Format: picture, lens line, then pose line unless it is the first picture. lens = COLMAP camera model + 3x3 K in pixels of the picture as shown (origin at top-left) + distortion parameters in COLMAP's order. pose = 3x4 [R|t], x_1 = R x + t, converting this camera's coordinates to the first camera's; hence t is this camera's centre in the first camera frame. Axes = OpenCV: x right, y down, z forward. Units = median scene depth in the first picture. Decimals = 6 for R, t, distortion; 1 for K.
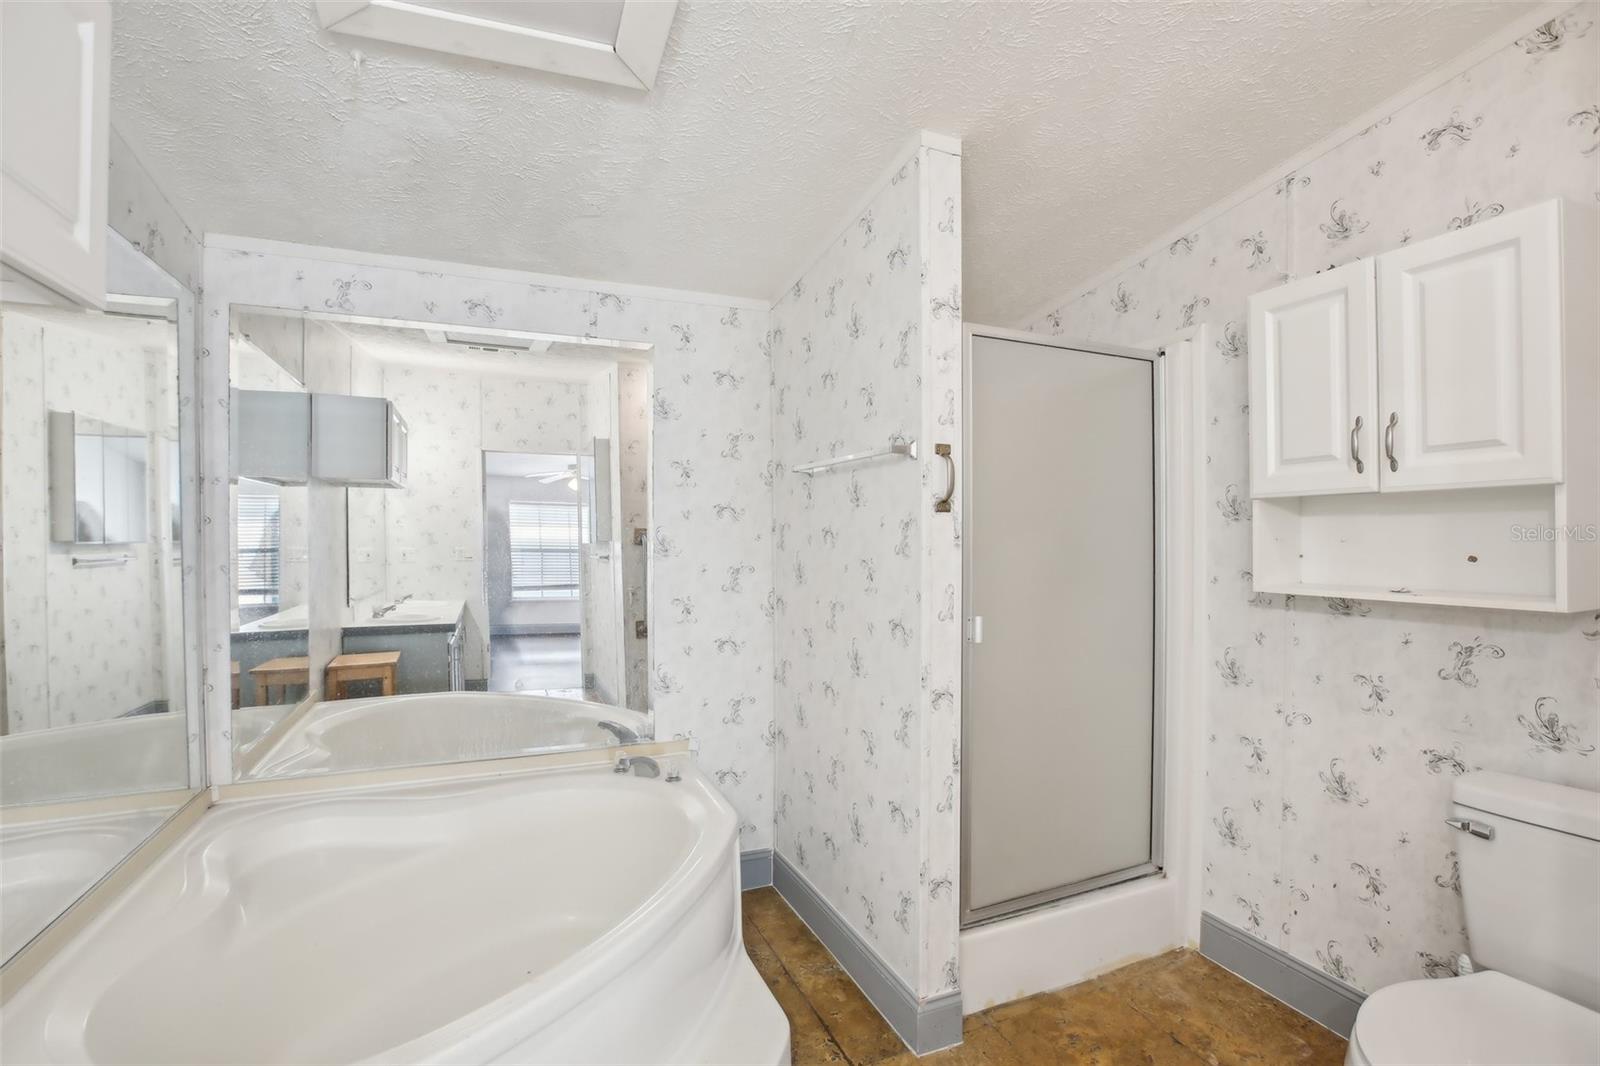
lens RADIAL K [[716.4, 0, 800.0], [0, 716.4, 533.0], [0, 0, 1]] dist [-0.056707, 0.015535]
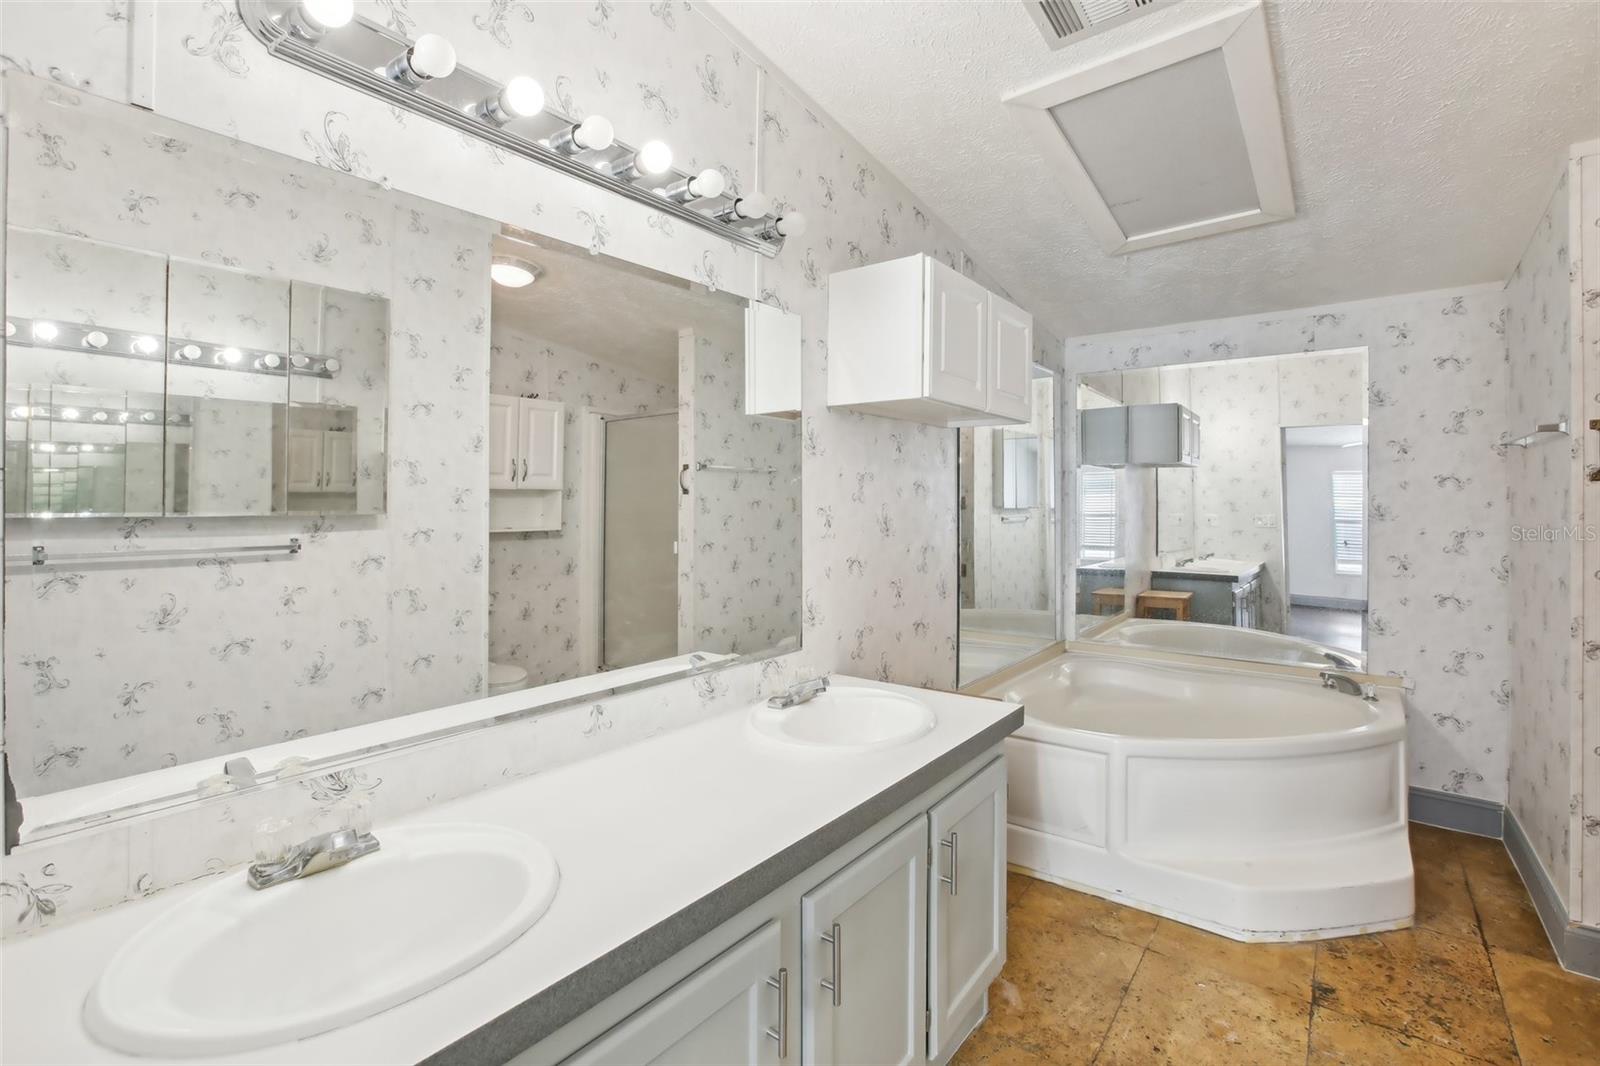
lens RADIAL K [[740.3, 0, 798.8], [0, 740.3, 524.6], [0, 0, 1]] dist [-0.049840, 0.018667]
pose [[0.480521, 0.027214, -0.876561, 0.383505], [-0.001886, 0.999548, 0.029998, 0.005373], [0.876981, -0.012761, 0.480355, -0.418202]]
